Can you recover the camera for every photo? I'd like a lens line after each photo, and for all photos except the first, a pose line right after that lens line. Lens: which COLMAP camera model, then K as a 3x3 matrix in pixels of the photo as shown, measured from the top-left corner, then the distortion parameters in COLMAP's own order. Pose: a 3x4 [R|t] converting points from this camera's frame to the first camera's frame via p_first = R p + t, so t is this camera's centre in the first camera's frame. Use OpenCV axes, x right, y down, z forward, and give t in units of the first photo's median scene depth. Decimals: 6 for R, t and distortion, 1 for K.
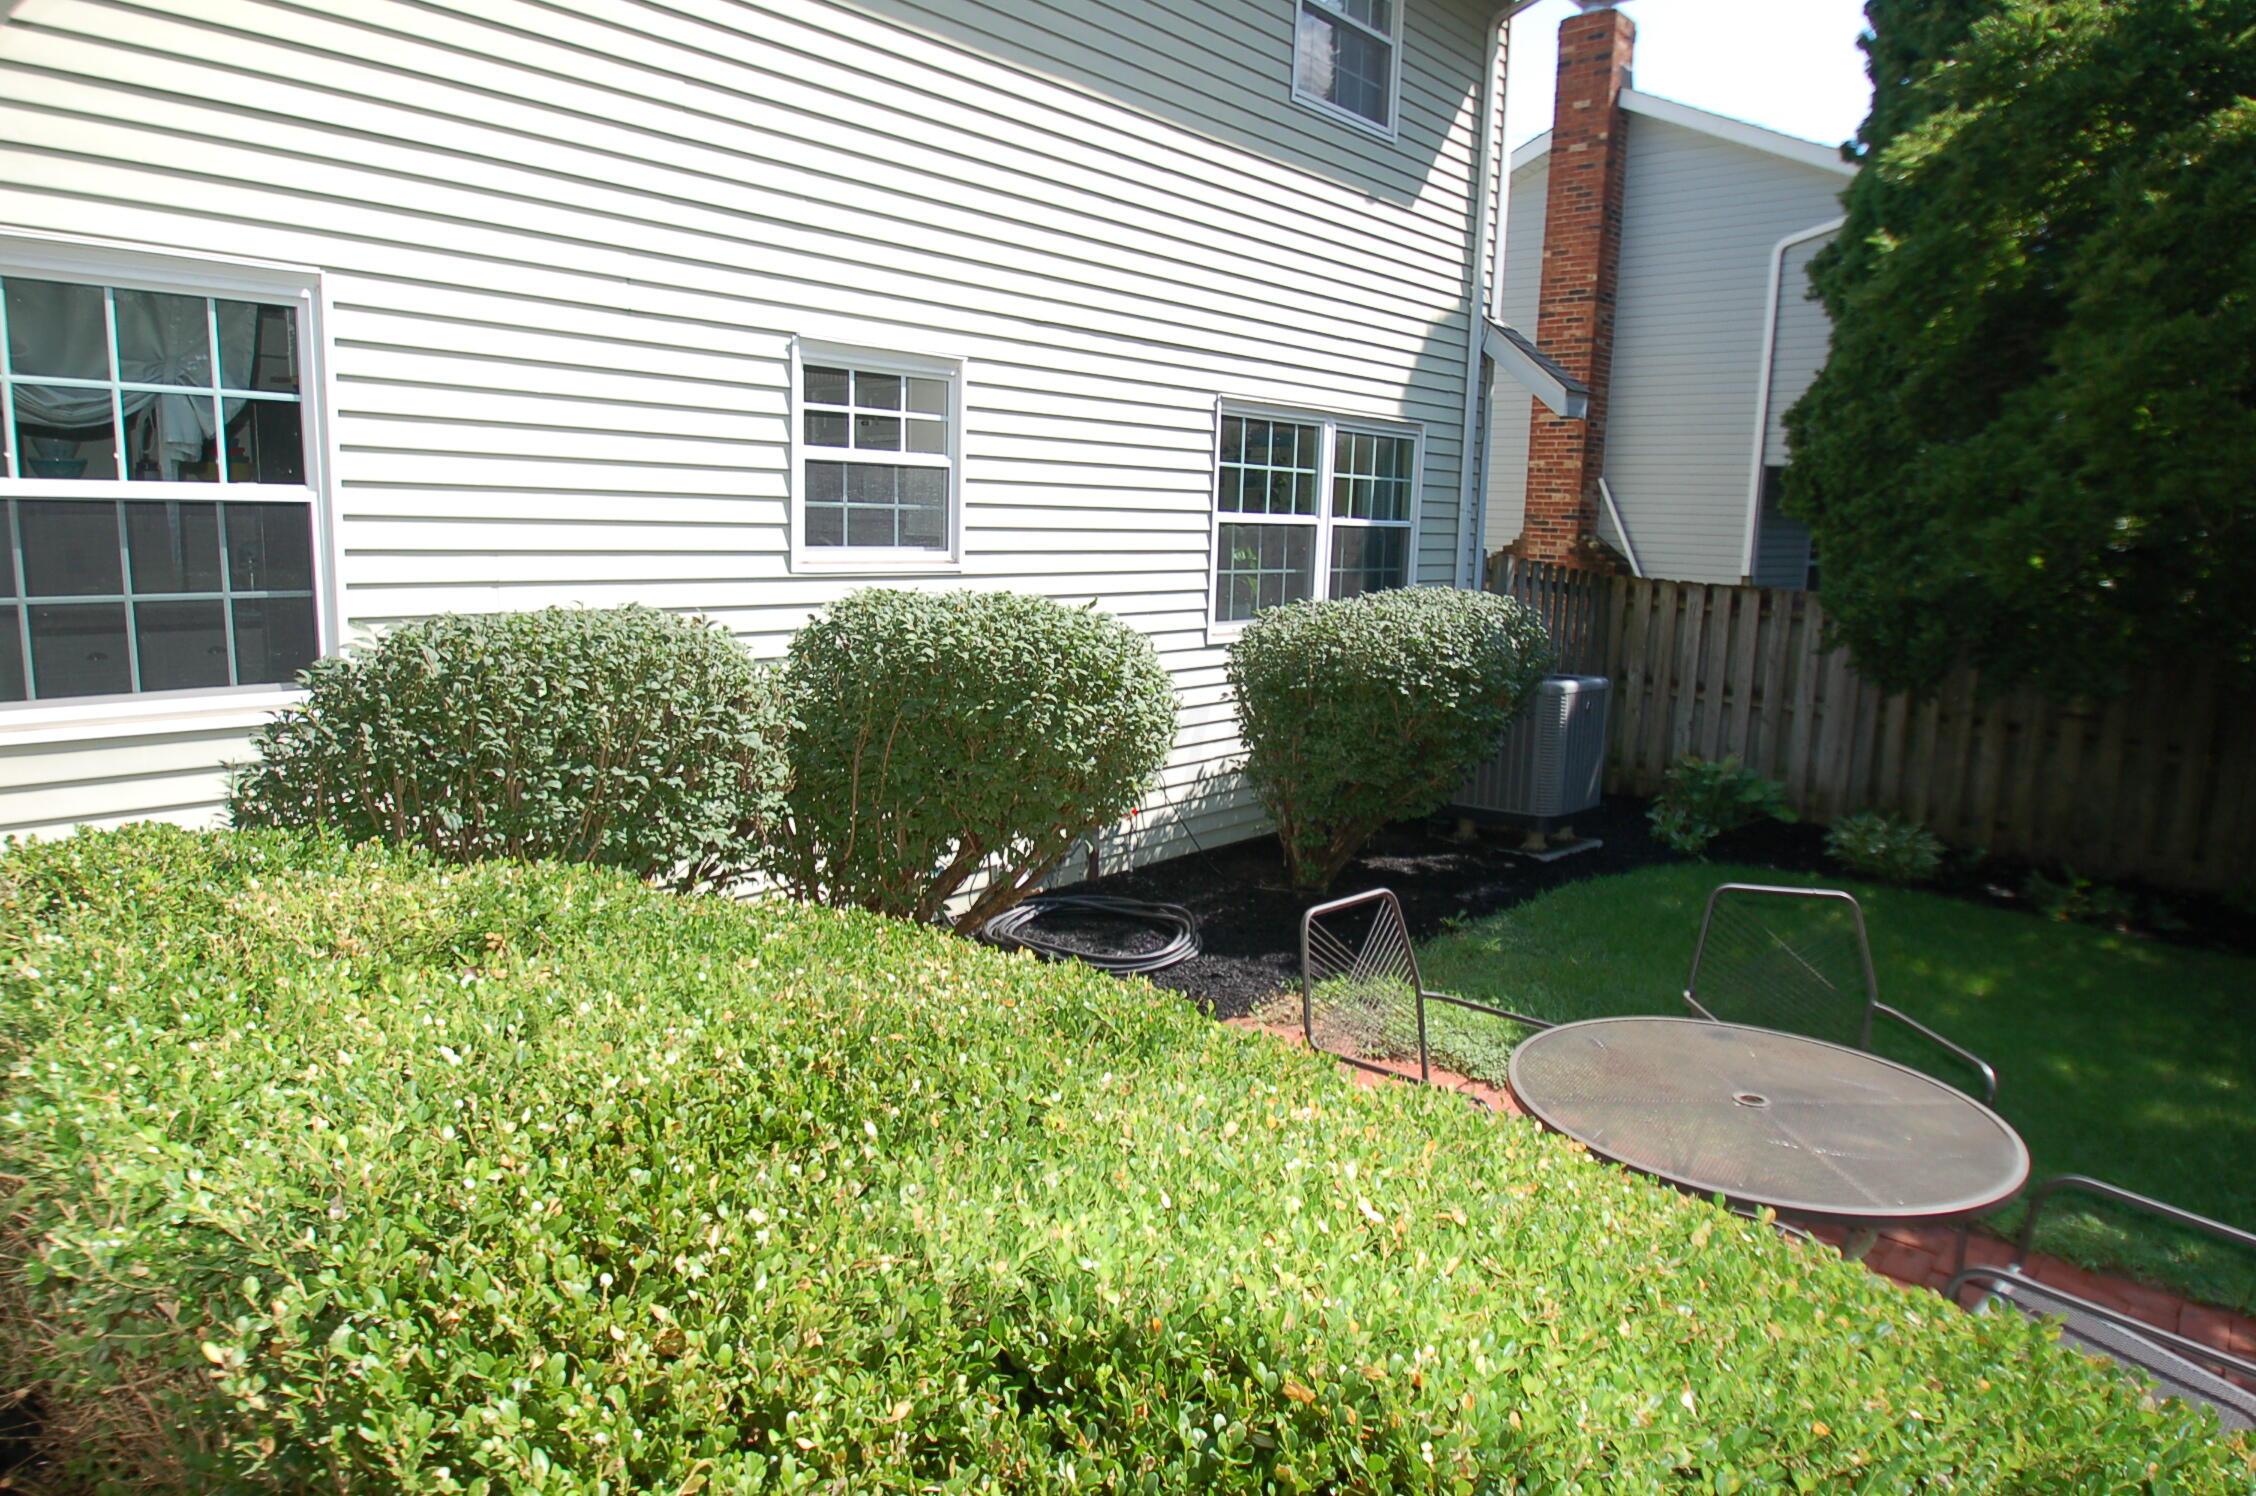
lens RADIAL K [[1389.2, 0, 1128.0], [0, 1389.2, 748.0], [0, 0, 1]] dist [-0.031029, -0.000493]
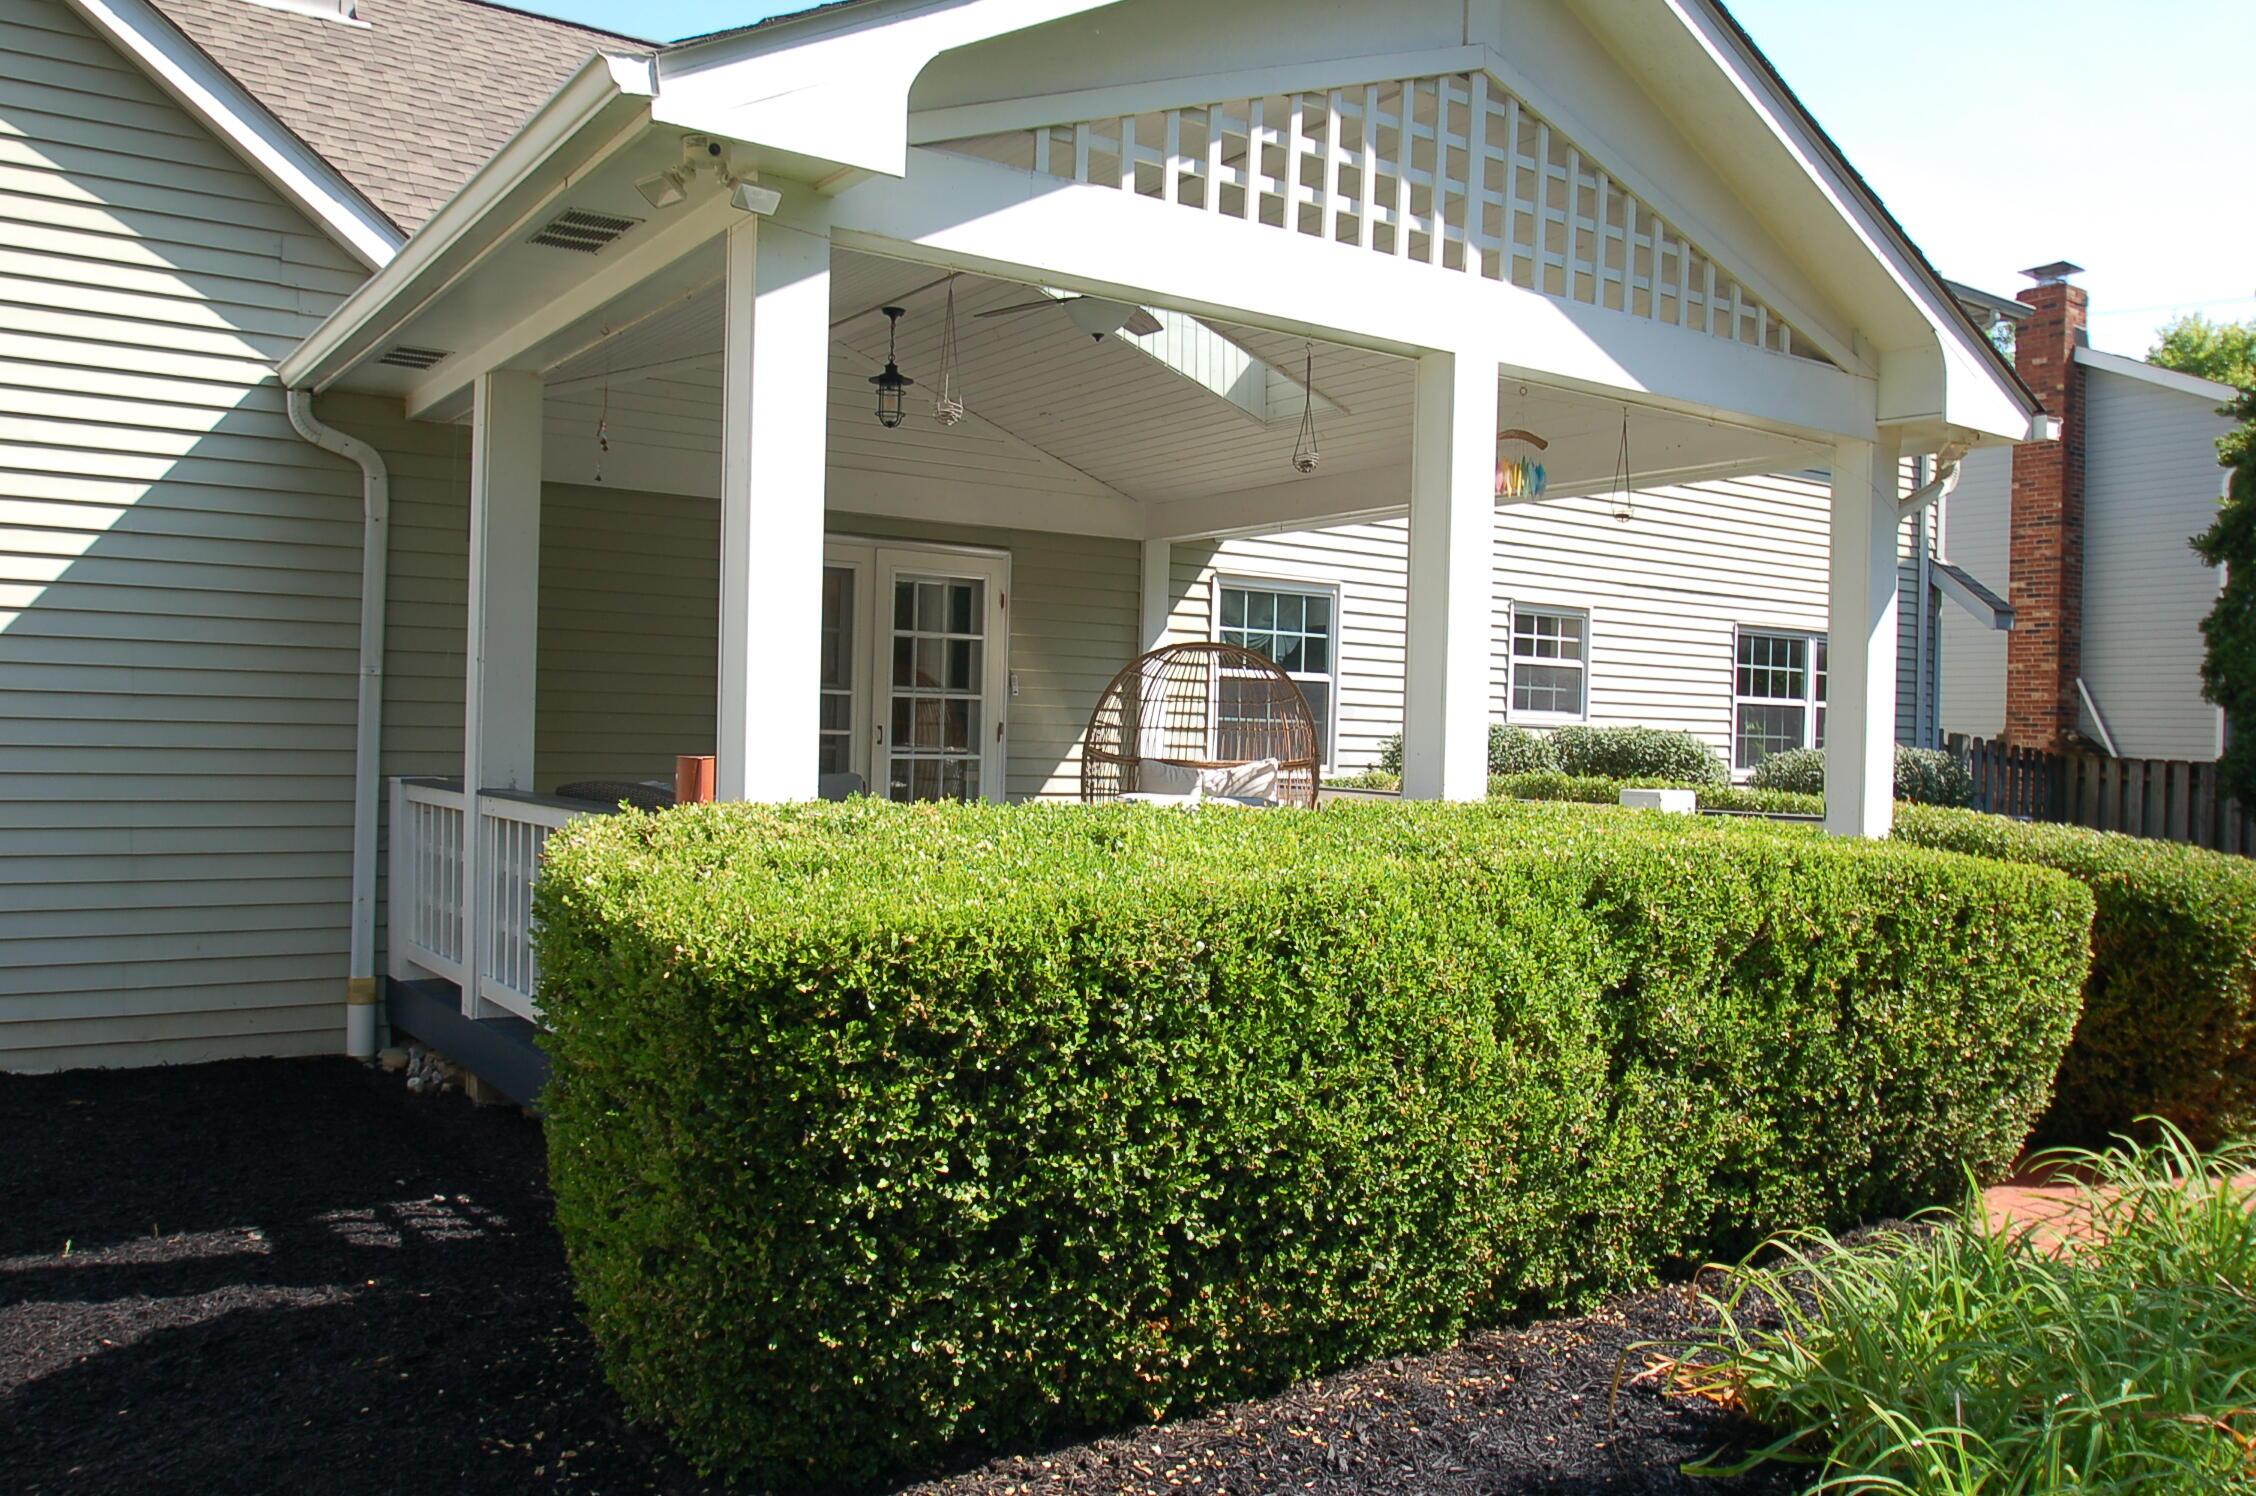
lens RADIAL K [[1771.4, 0, 1128.0], [0, 1771.4, 748.0], [0, 0, 1]] dist [-0.046868, 0.002903]
pose [[0.970755, -0.002718, -0.240056, -0.118709], [-0.037071, 0.986246, -0.161074, 0.221153], [0.237192, 0.165262, 0.957303, -0.997168]]
